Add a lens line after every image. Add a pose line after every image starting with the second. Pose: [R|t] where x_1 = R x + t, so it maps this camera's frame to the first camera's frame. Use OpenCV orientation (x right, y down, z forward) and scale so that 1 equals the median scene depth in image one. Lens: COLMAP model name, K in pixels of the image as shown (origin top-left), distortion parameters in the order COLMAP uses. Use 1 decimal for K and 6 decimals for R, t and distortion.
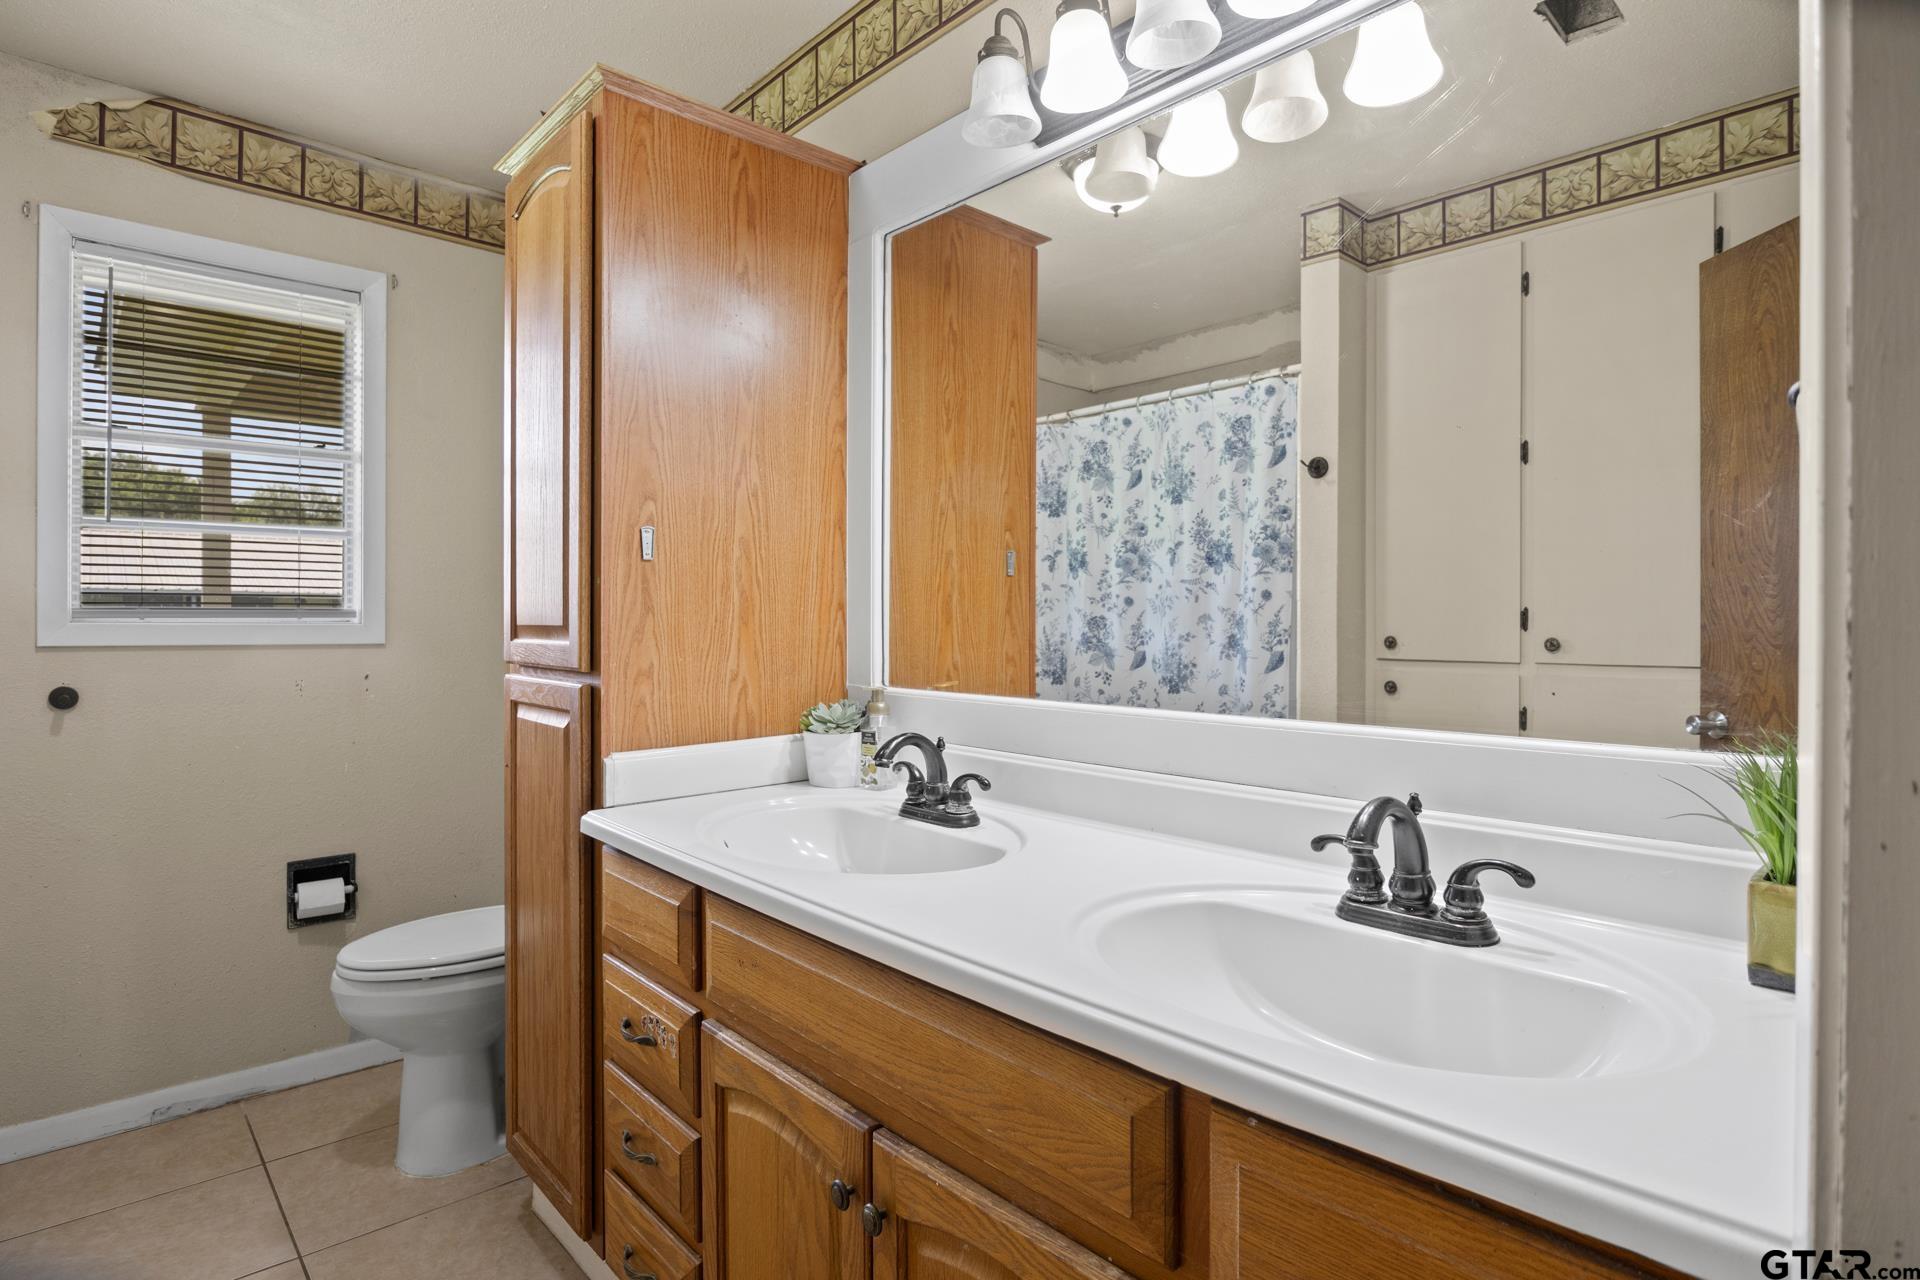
lens RADIAL K [[996.0, 0, 961.9], [0, 996.0, 629.0], [0, 0, 1]] dist [-0.014091, 0.002755]
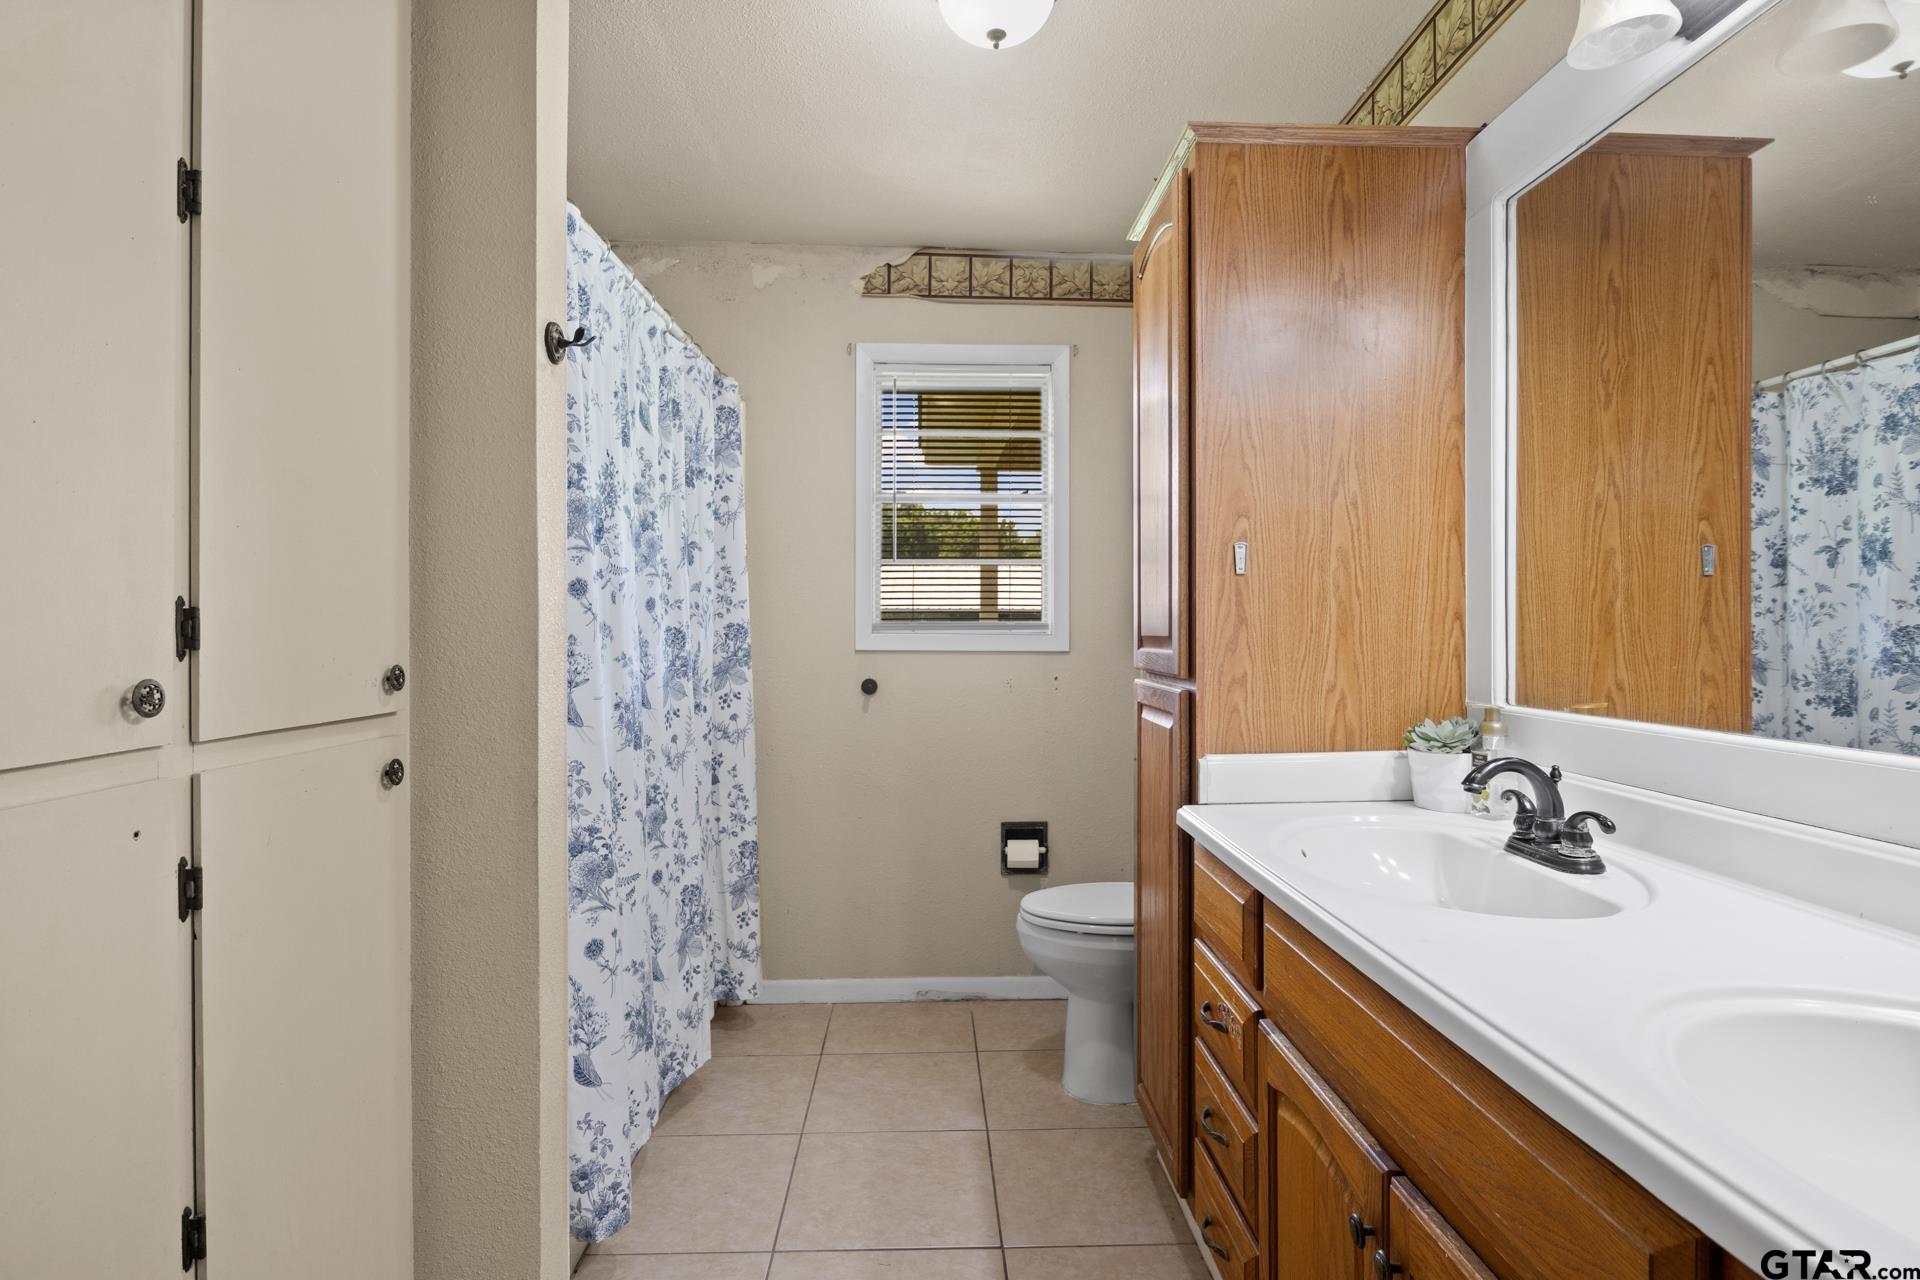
lens RADIAL K [[962.9, 0, 961.0], [0, 962.9, 637.6], [0, 0, 1]] dist [-0.009633, 0.000270]
pose [[0.763249, 0.002478, -0.646100, 0.097884], [-0.004686, 0.999988, -0.001699, 0.001004], [0.646088, 0.004325, 0.763251, 0.024409]]
